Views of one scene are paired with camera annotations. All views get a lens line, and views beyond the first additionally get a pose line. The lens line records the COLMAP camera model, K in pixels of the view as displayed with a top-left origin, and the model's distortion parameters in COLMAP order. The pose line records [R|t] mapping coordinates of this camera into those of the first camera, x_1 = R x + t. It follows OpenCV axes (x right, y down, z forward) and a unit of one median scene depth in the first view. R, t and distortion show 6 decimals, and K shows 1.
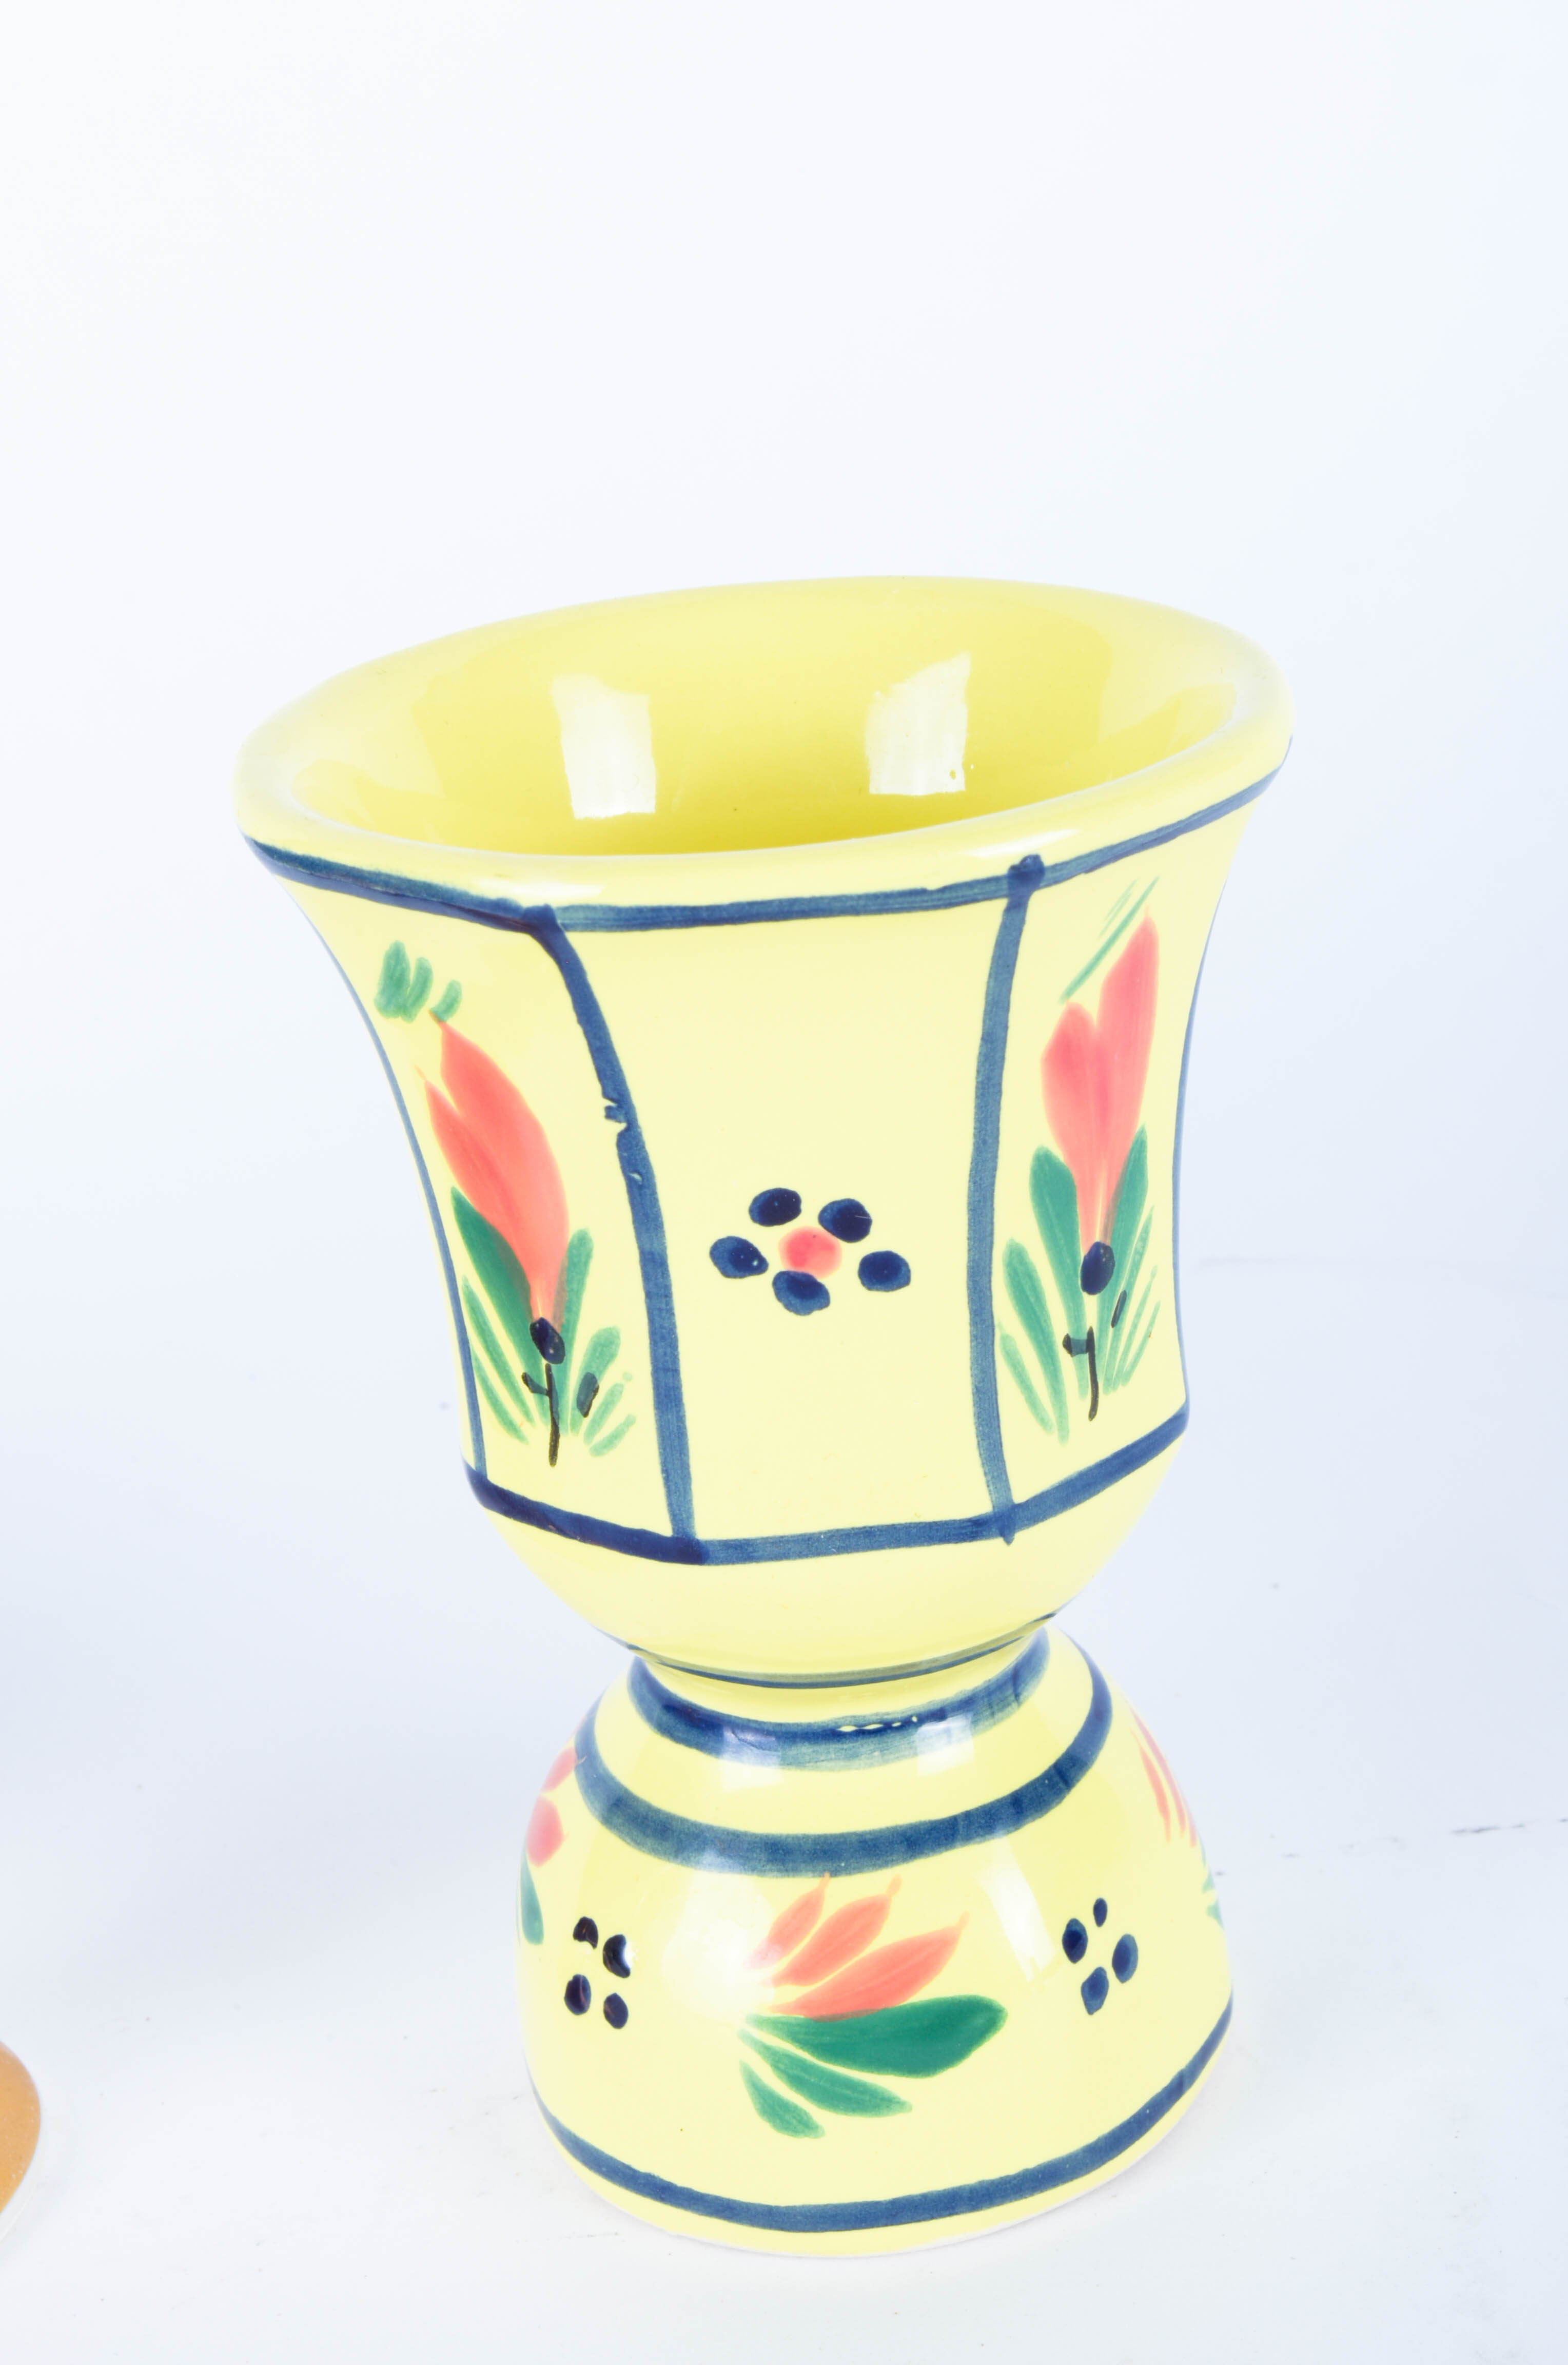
lens RADIAL K [[4122.4, 0, 784.0], [0, 4122.4, 1182.5], [0, 0, 1]] dist [-0.026539, 0.061201]
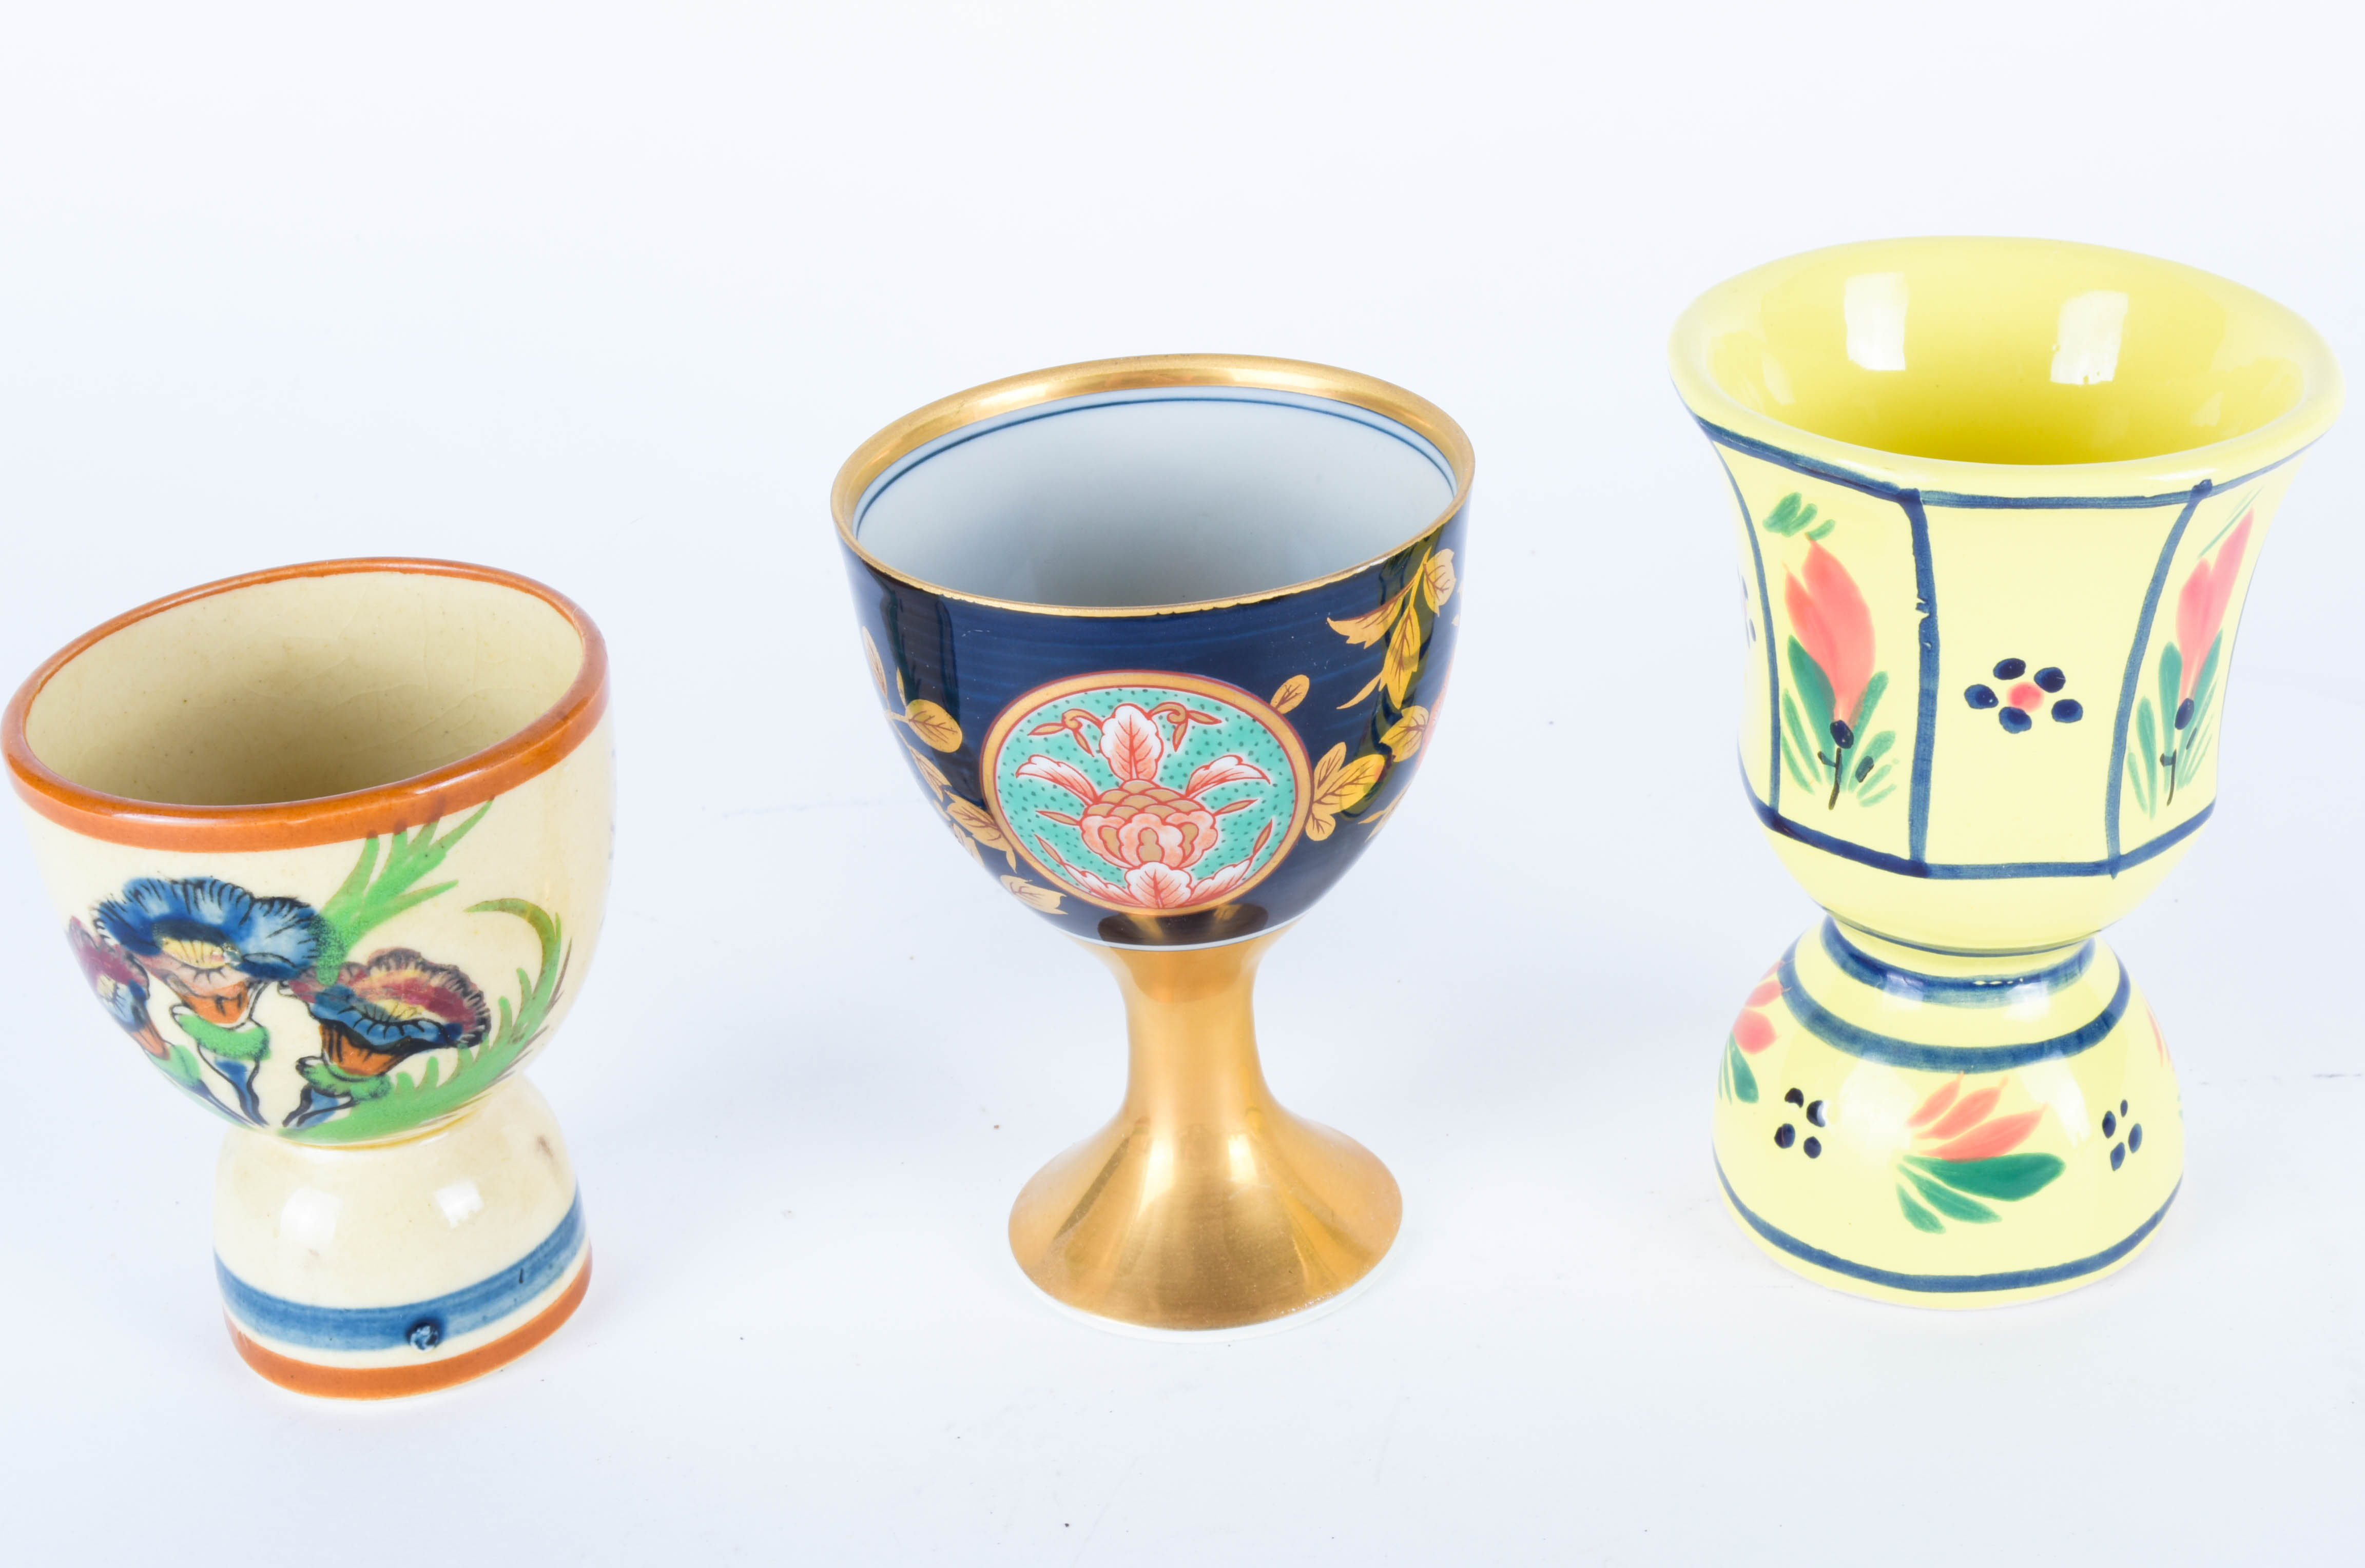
lens RADIAL K [[4122.4, 0, 1182.5], [0, 4122.4, 784.0], [0, 0, 1]] dist [-0.026539, 0.061201]
pose [[0.997264, 0.072151, -0.016115, -0.284503], [-0.070299, 0.992959, 0.095343, -0.077322], [0.022880, -0.093950, 0.995314, -0.611606]]
